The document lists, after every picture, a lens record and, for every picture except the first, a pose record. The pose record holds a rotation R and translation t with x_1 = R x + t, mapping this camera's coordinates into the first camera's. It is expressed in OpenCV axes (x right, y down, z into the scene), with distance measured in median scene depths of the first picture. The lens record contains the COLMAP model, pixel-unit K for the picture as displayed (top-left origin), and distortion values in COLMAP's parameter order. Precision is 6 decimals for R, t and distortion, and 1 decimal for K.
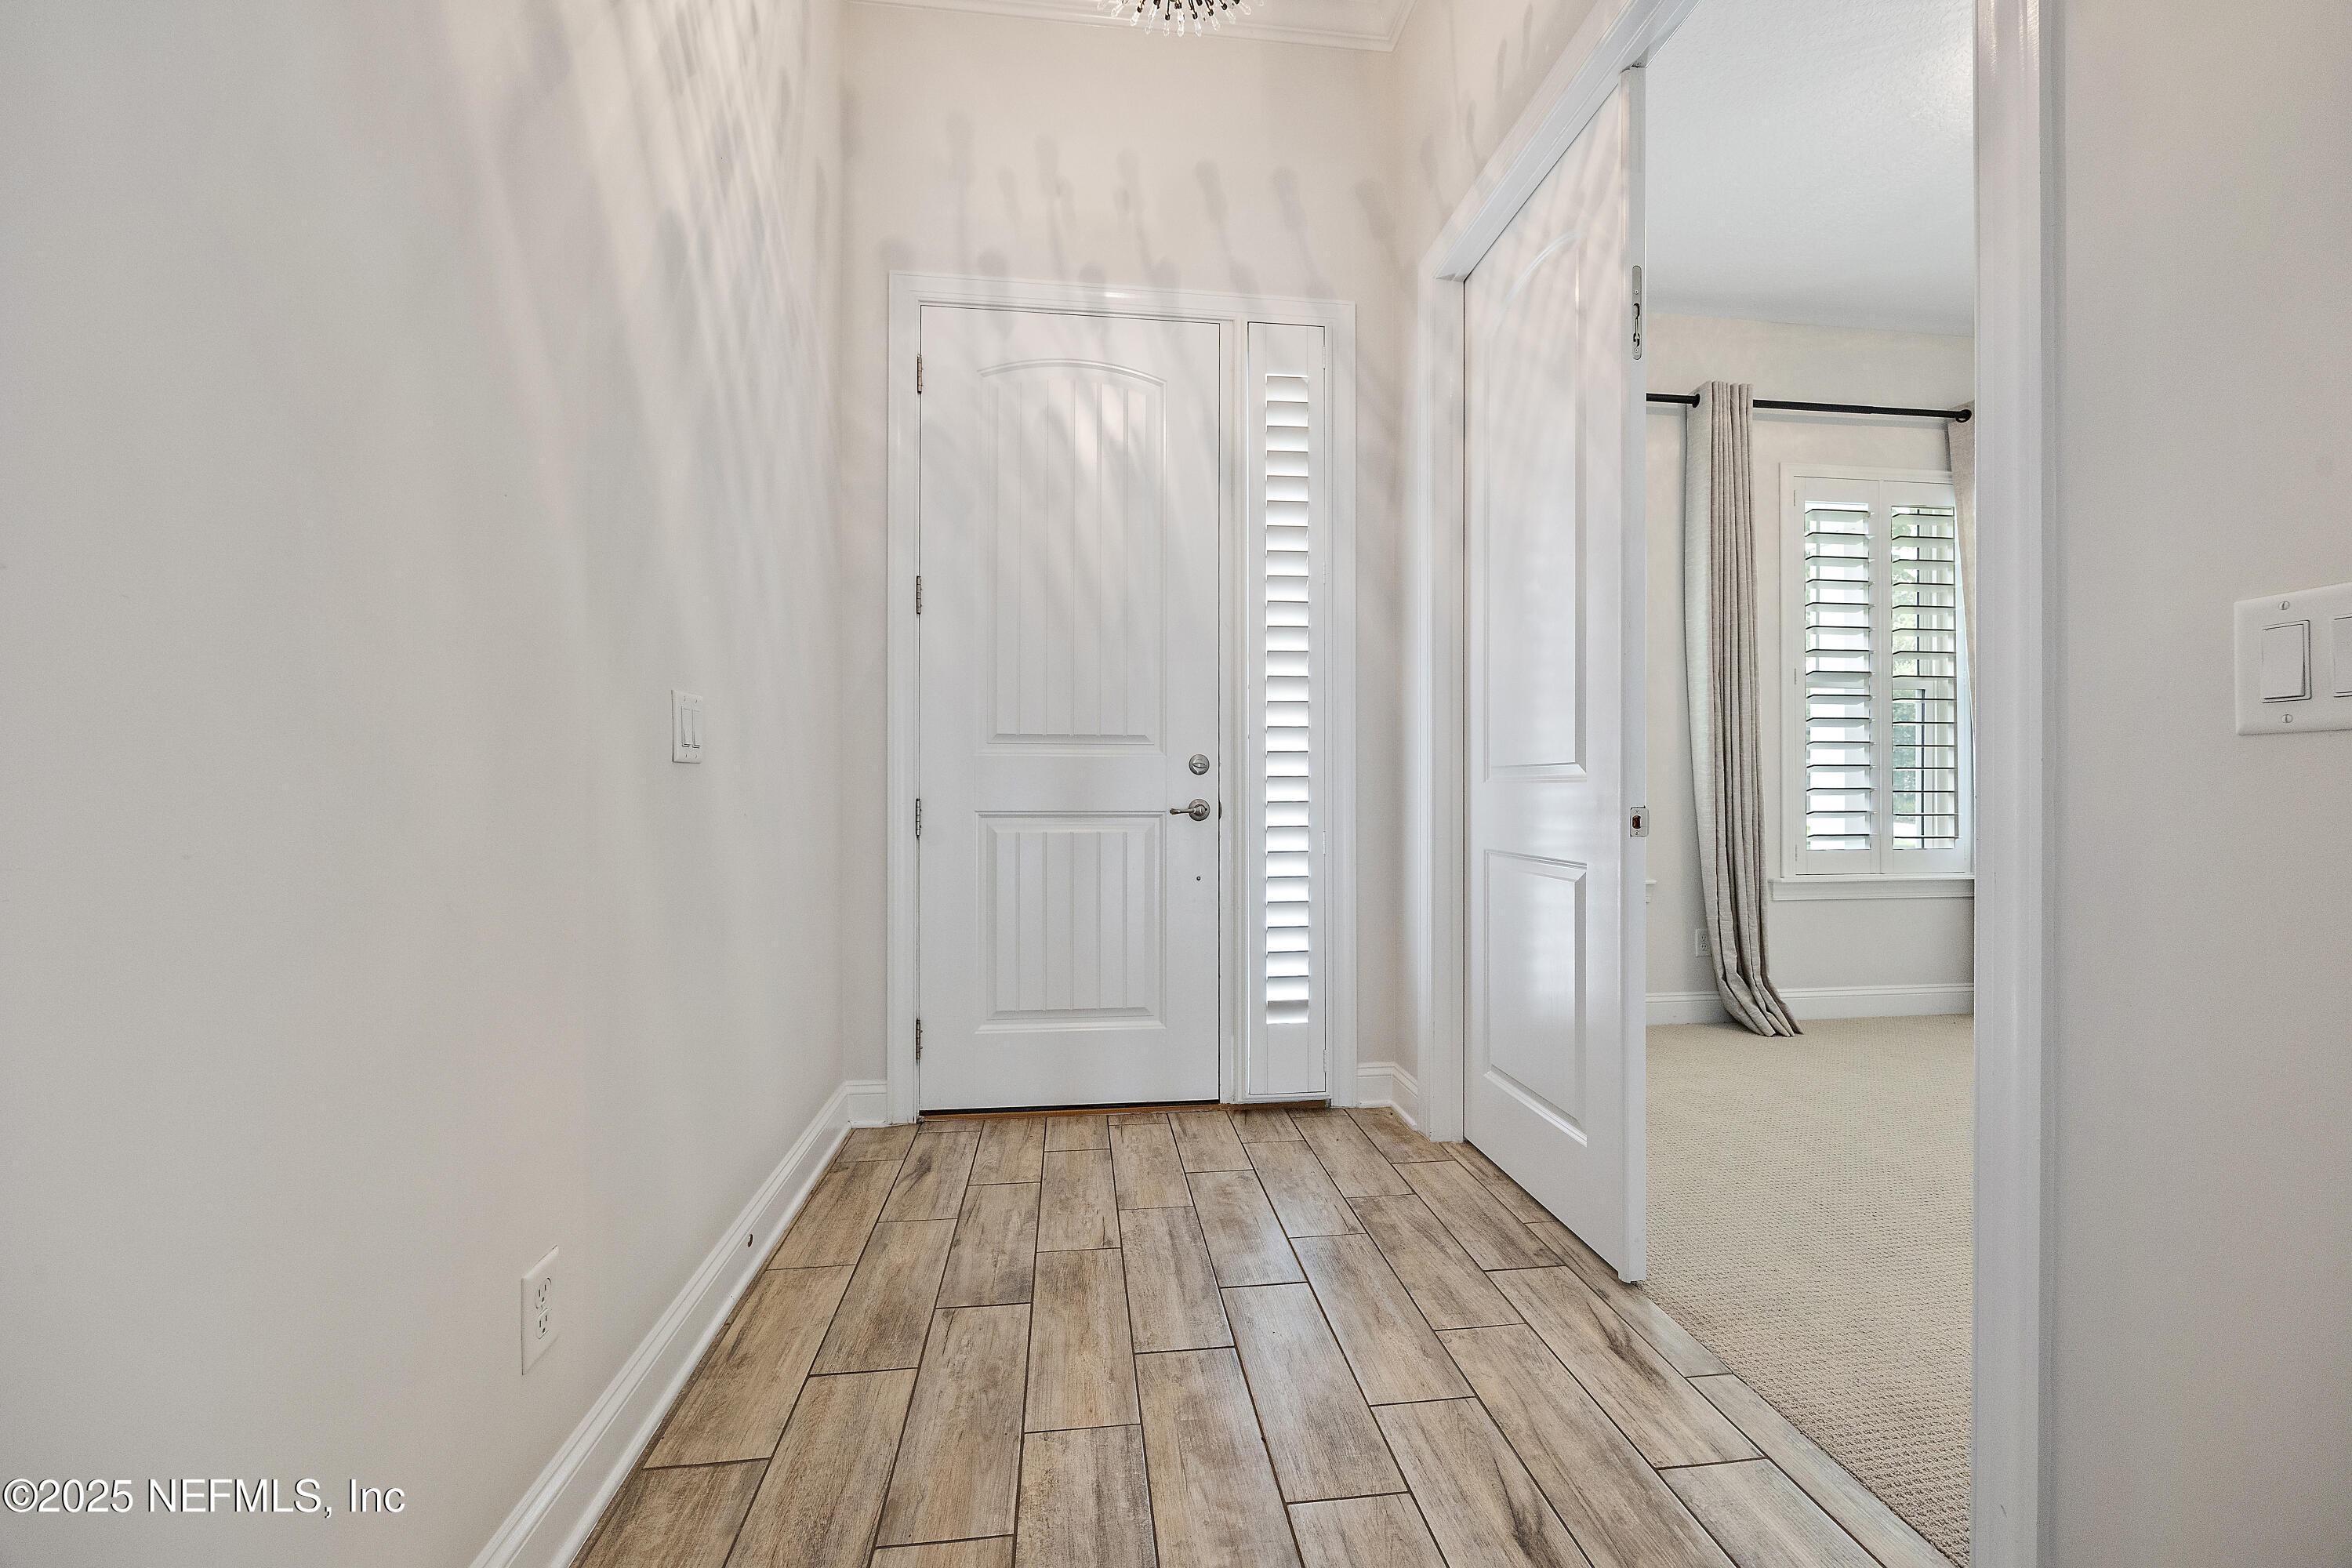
lens RADIAL K [[923.0, 0, 1178.2], [0, 923.0, 773.4], [0, 0, 1]] dist [-0.004611, -0.000202]
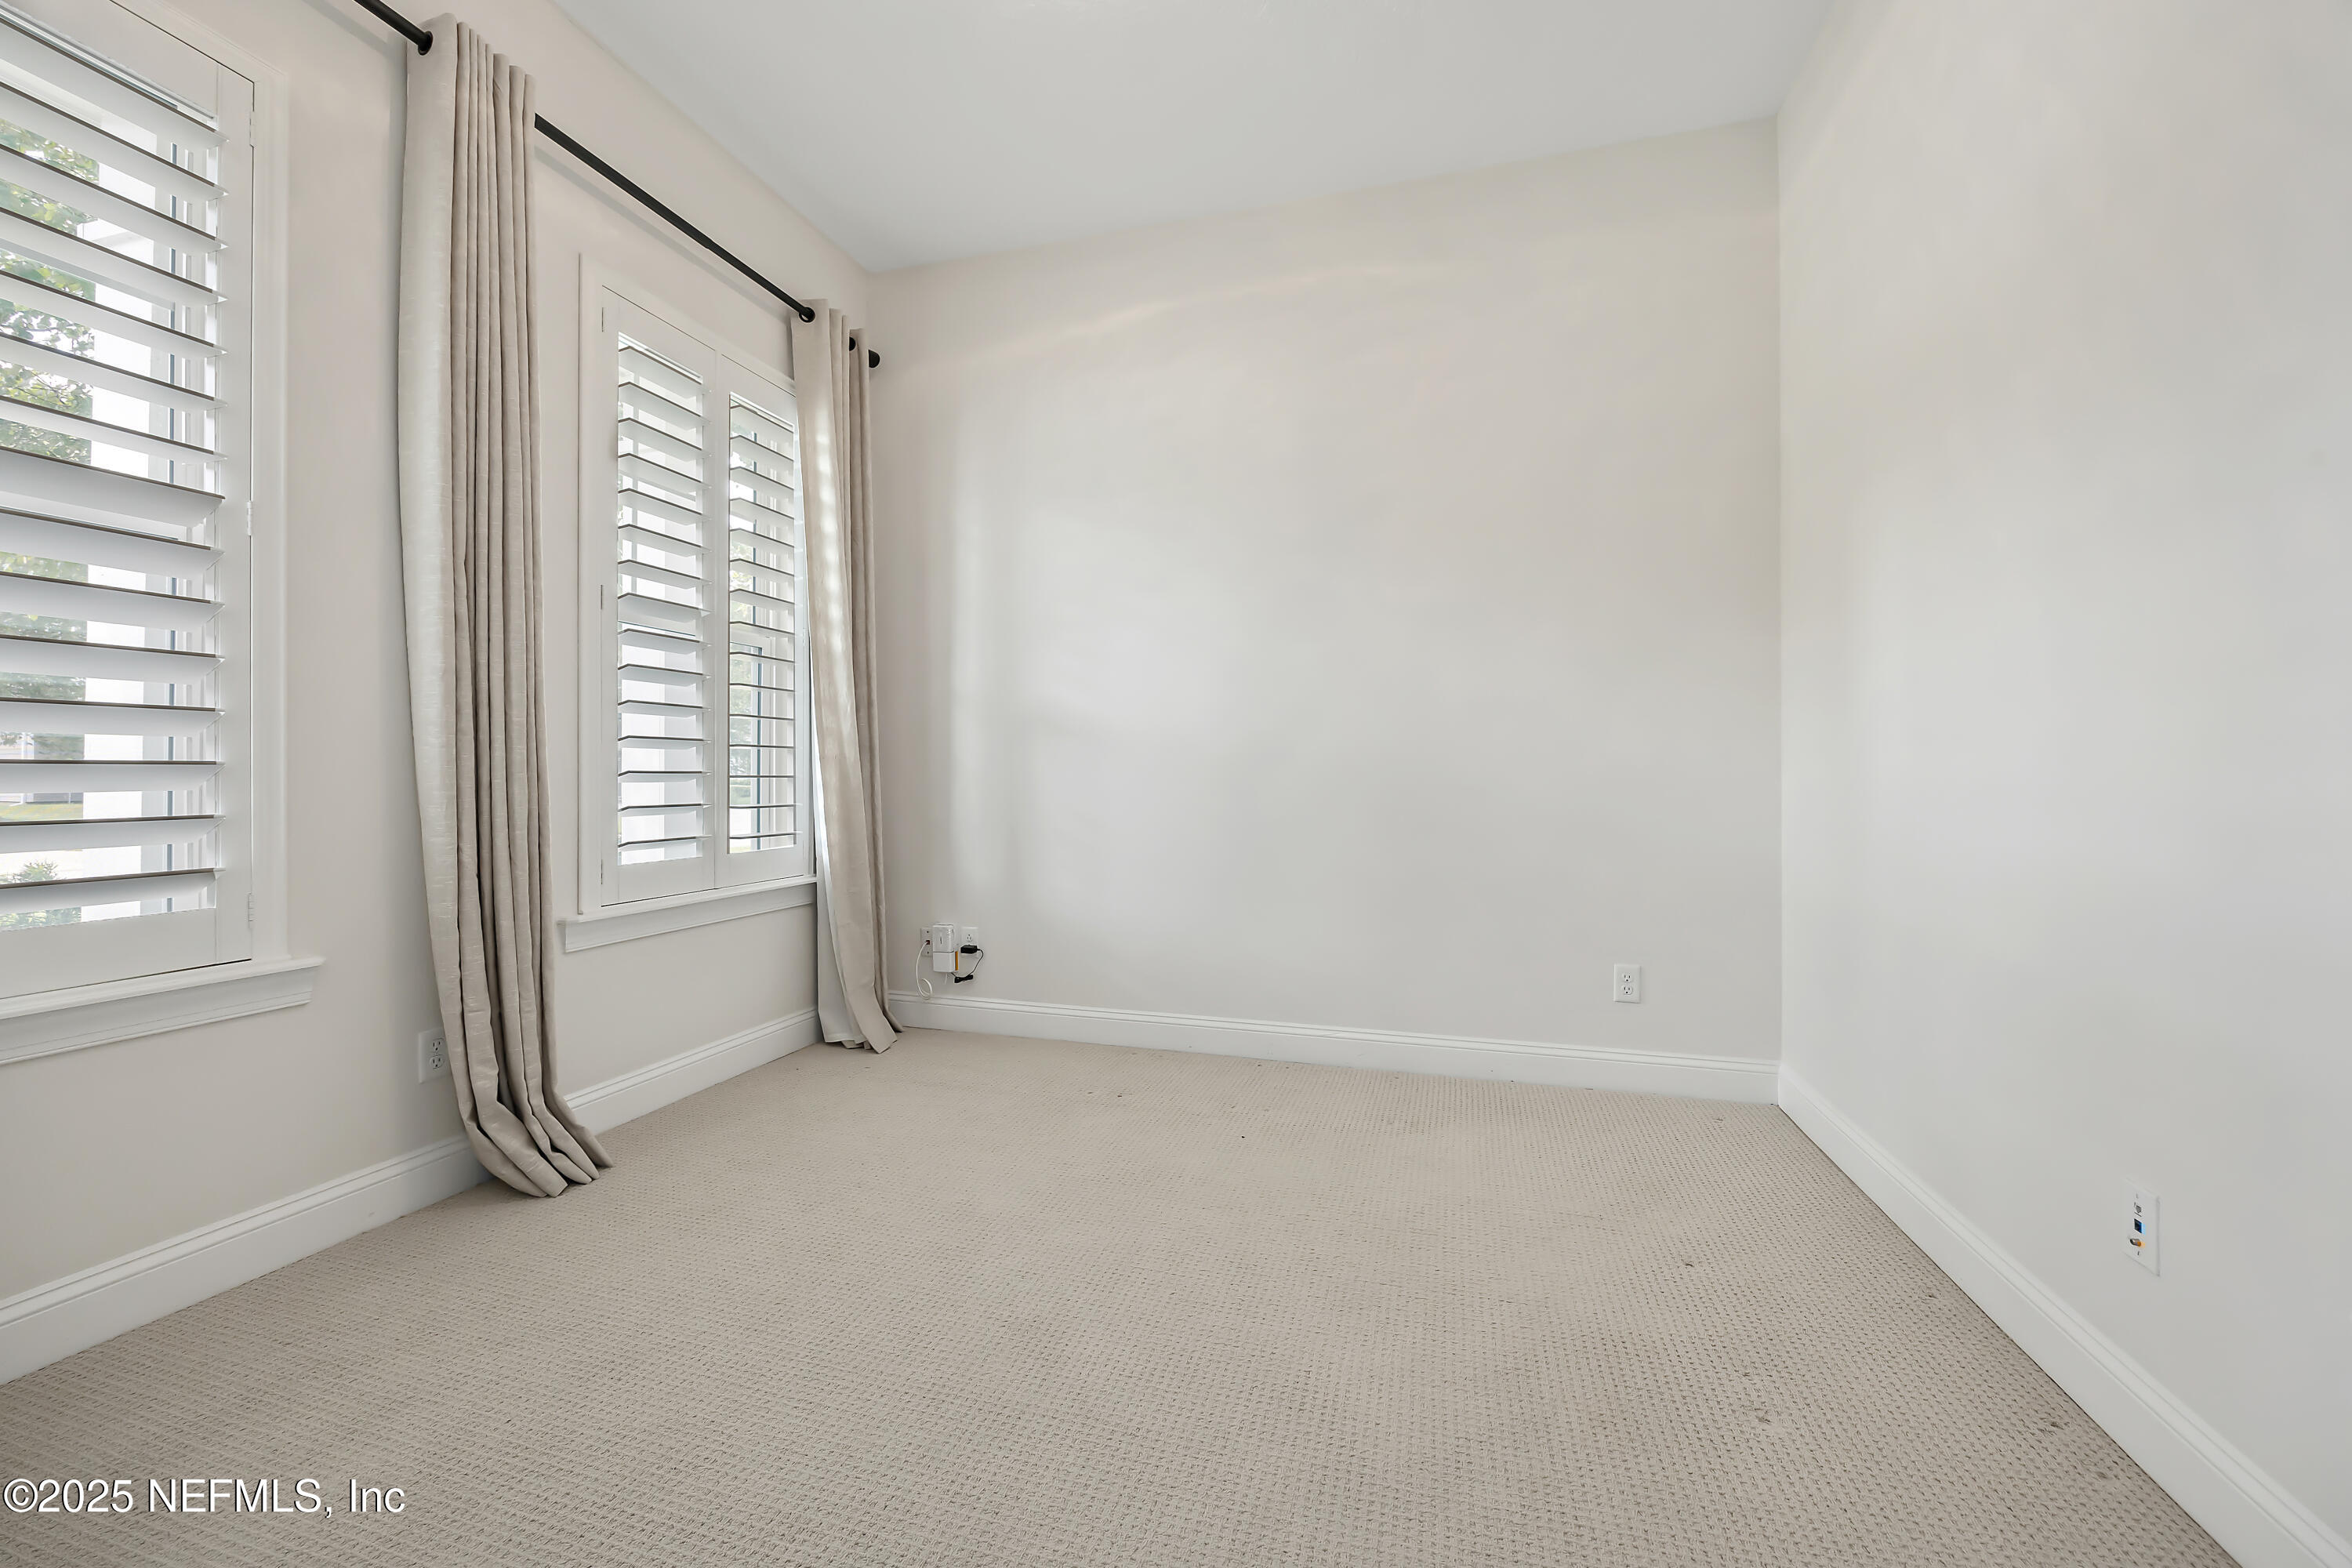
lens RADIAL K [[923.0, 0, 1178.2], [0, 923.0, 773.4], [0, 0, 1]] dist [-0.004611, -0.000202]
pose [[0.403322, -0.000011, 0.915058, 0.257867], [-0.006692, 0.999973, 0.002961, 0.013103], [-0.915034, -0.007318, 0.403311, 0.391902]]
